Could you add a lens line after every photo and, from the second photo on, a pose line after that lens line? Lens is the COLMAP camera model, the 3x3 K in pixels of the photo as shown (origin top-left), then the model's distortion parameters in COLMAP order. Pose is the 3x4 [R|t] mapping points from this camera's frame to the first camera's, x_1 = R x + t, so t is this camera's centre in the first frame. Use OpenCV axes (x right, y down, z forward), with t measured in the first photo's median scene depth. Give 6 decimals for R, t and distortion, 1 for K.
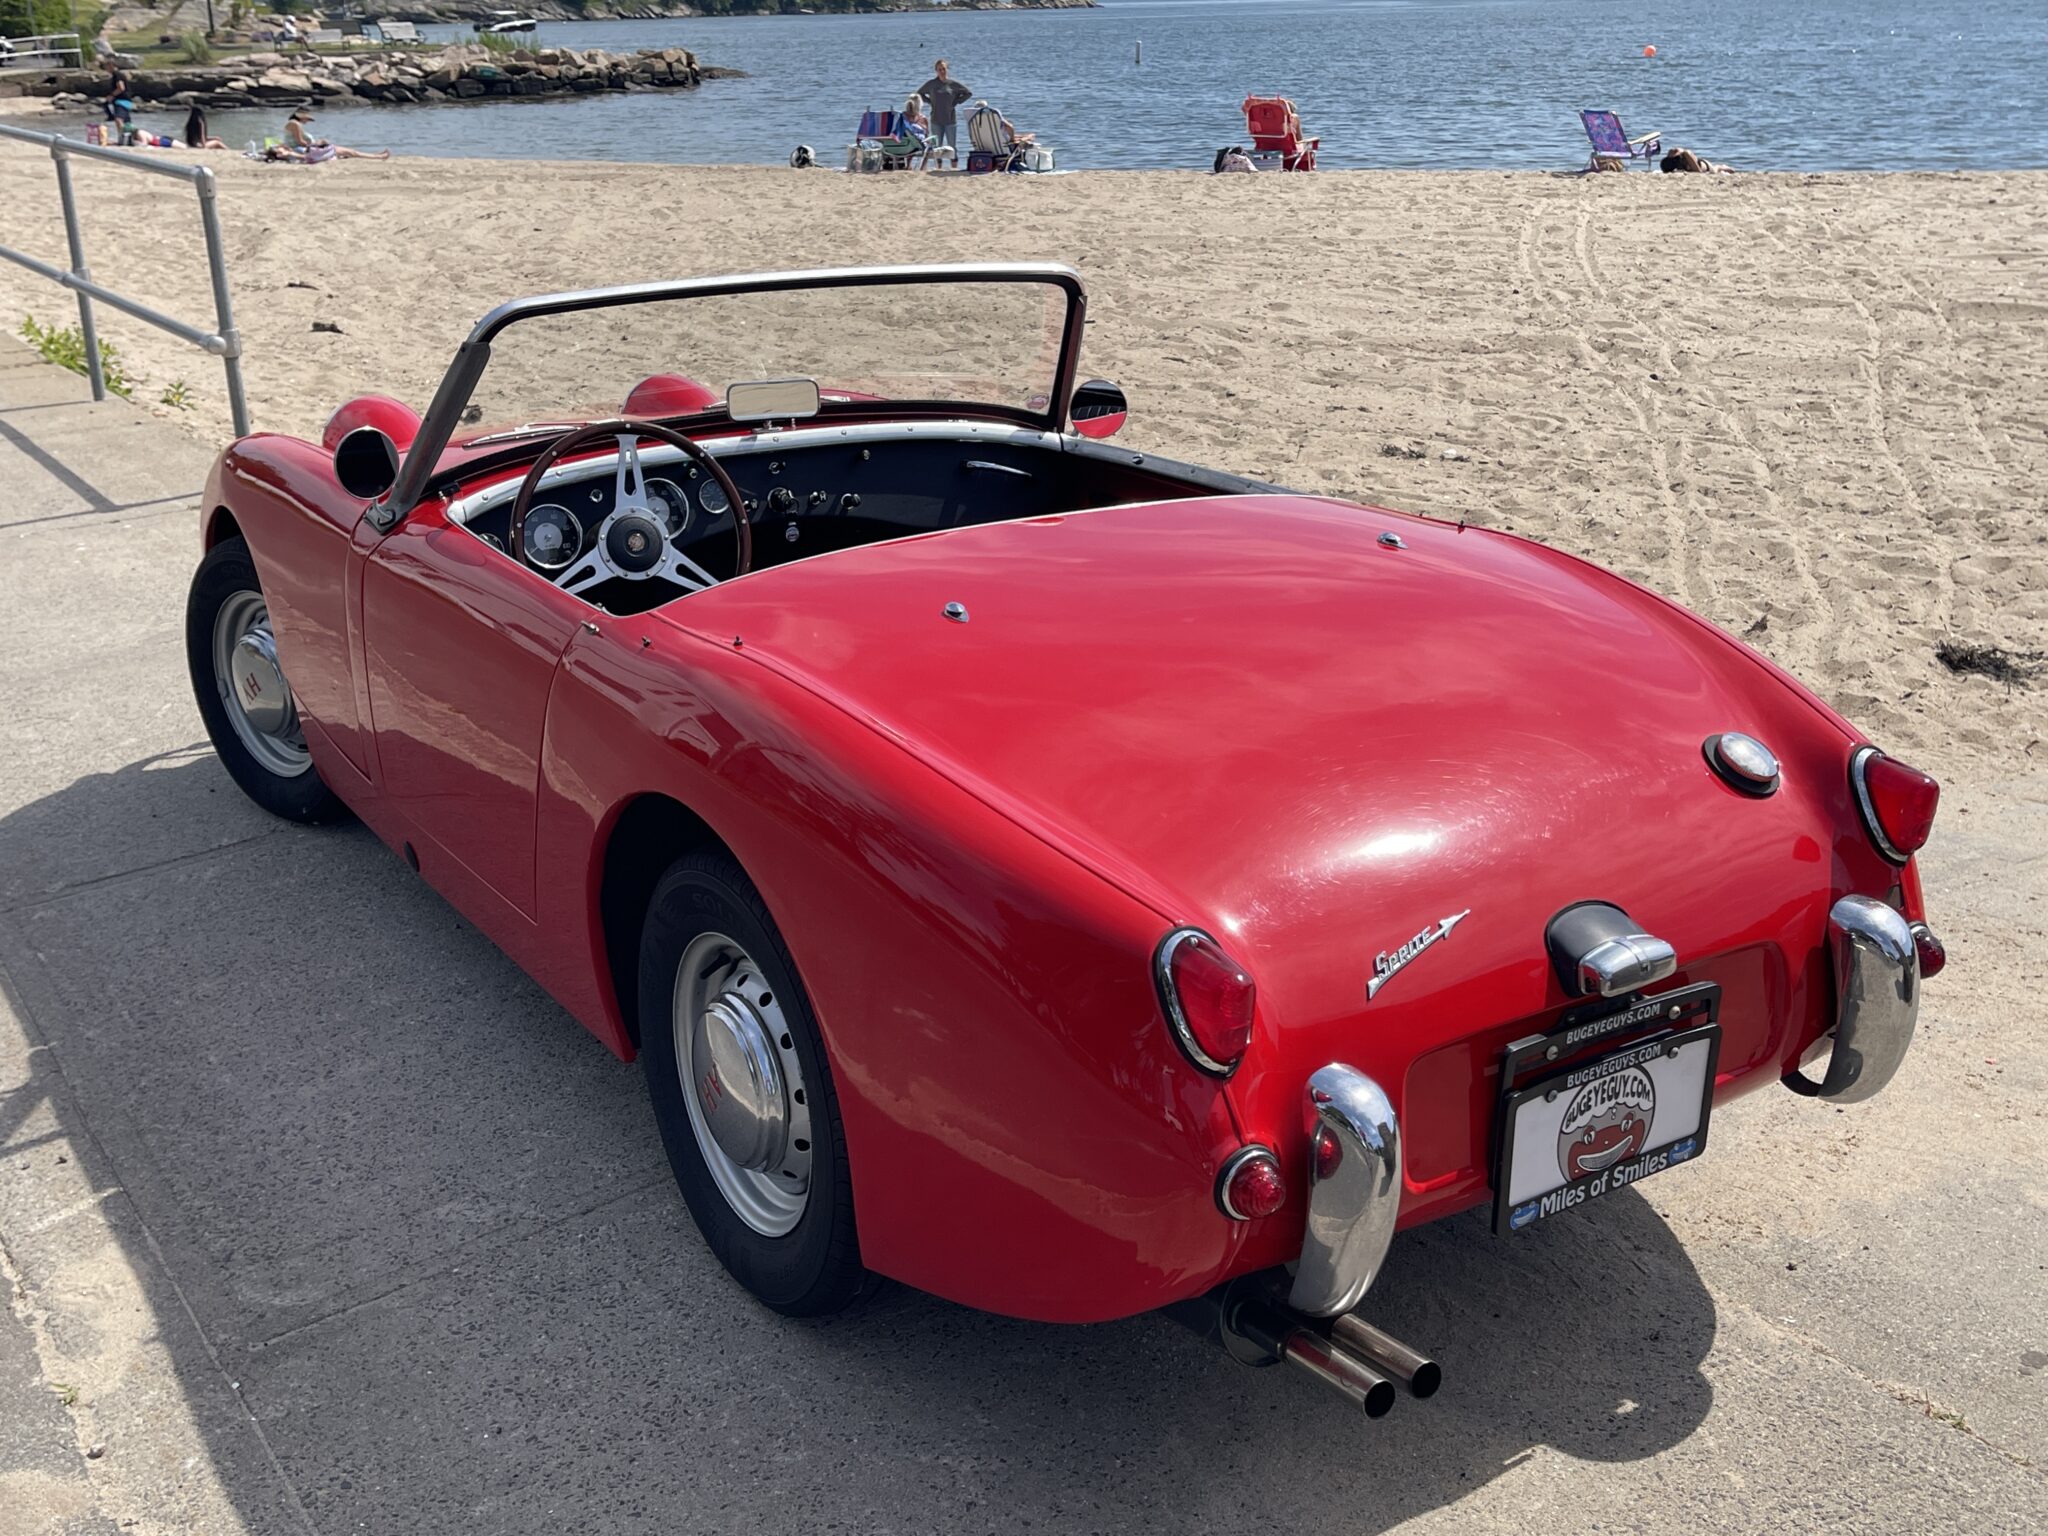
lens RADIAL K [[2172.6, 0, 1058.6], [0, 2172.6, 778.6], [0, 0, 1]] dist [0.068838, -0.092315]
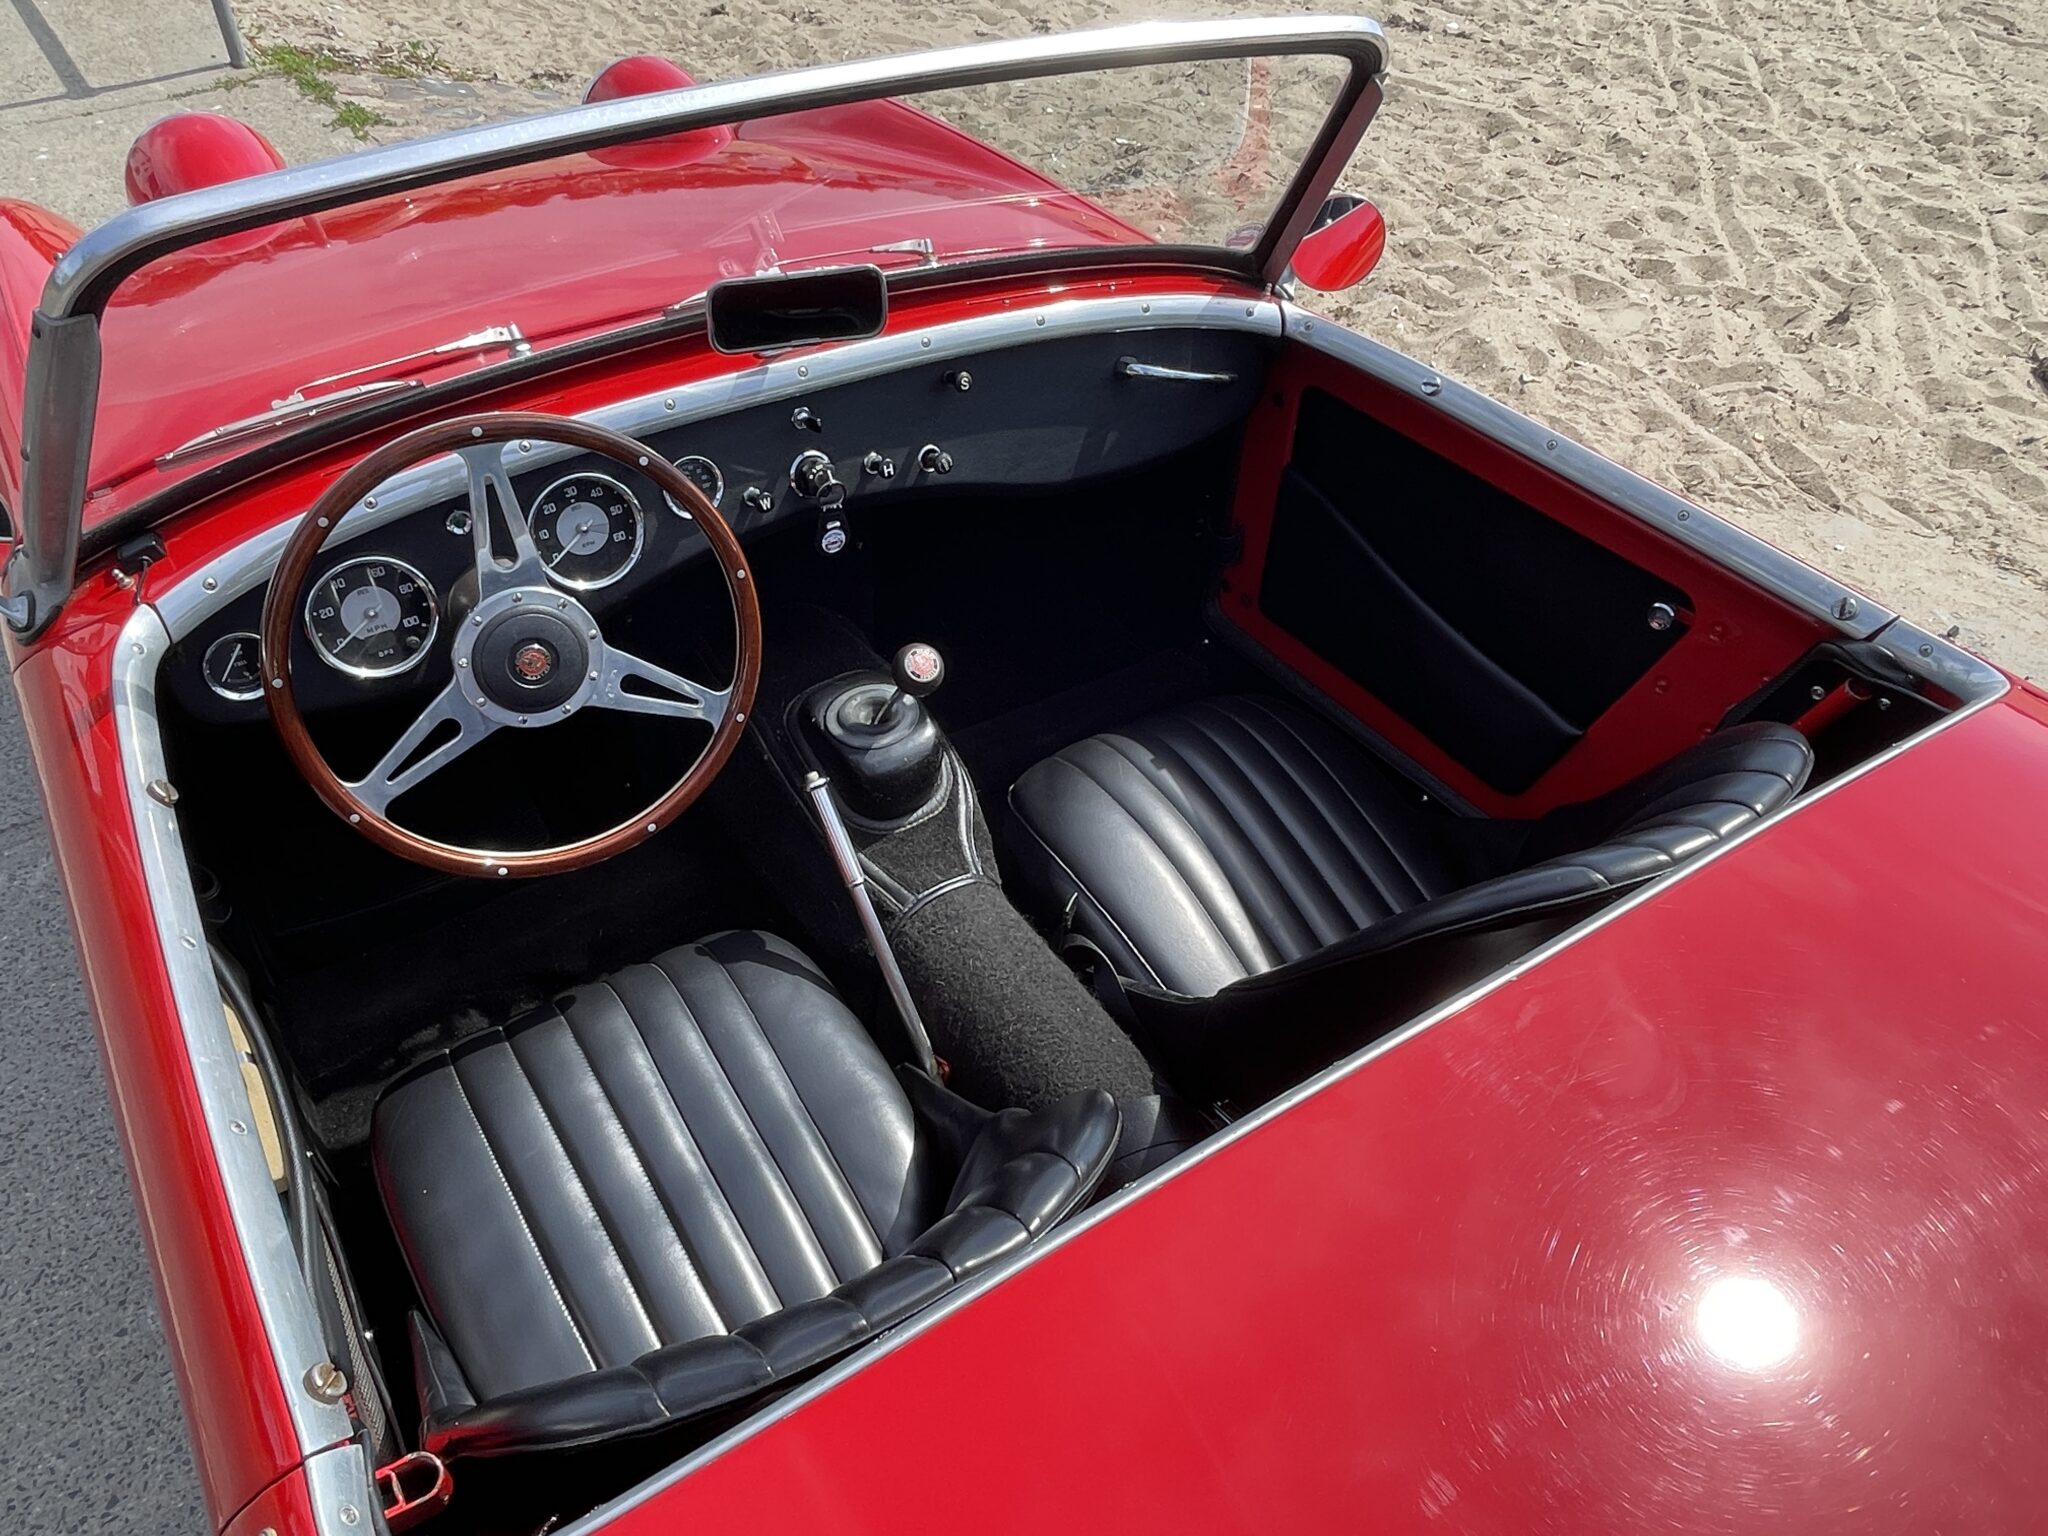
lens RADIAL K [[1435.2, 0, 1019.4], [0, 1435.2, 775.1], [0, 0, 1]] dist [-0.006262, 0.008530]
pose [[0.999162, 0.035053, 0.021145, -0.029502], [-0.040487, 0.922508, 0.383848, -0.074799], [-0.006052, -0.384382, 0.923154, 0.233141]]
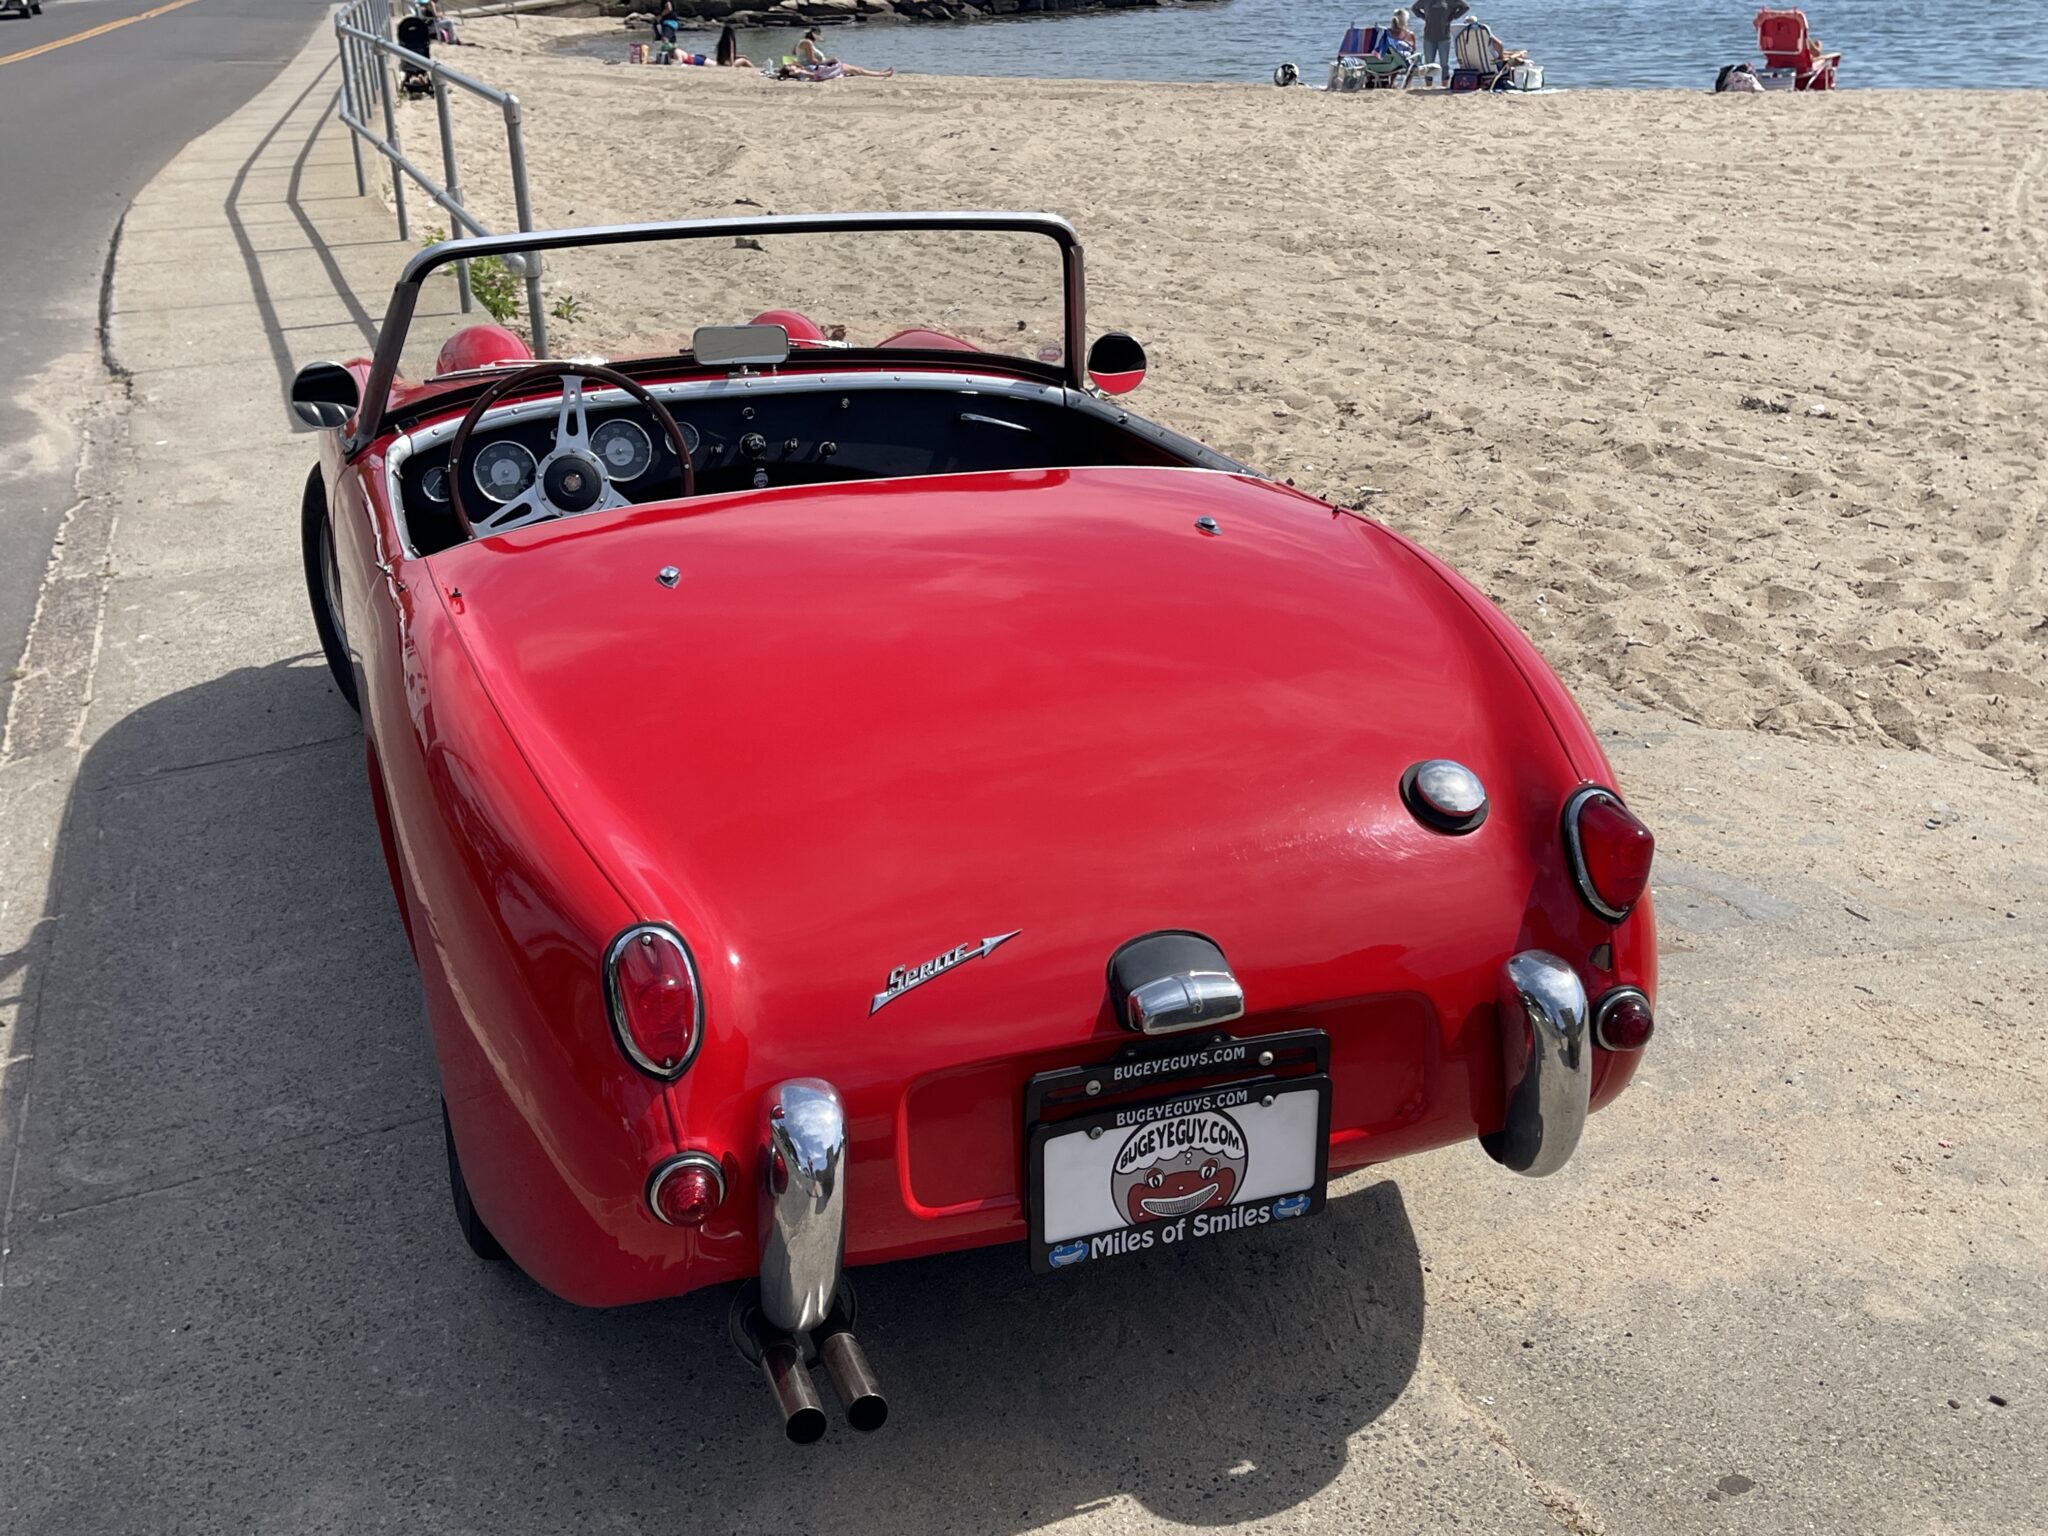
lens RADIAL K [[2198.8, 0, 1028.8], [0, 2198.8, 758.8], [0, 0, 1]] dist [0.029298, -0.002781]
pose [[0.967988, 0.078076, -0.238545, 0.092435], [-0.072020, 0.996823, 0.034012, -0.010285], [0.240443, -0.015743, 0.970536, 0.016412]]
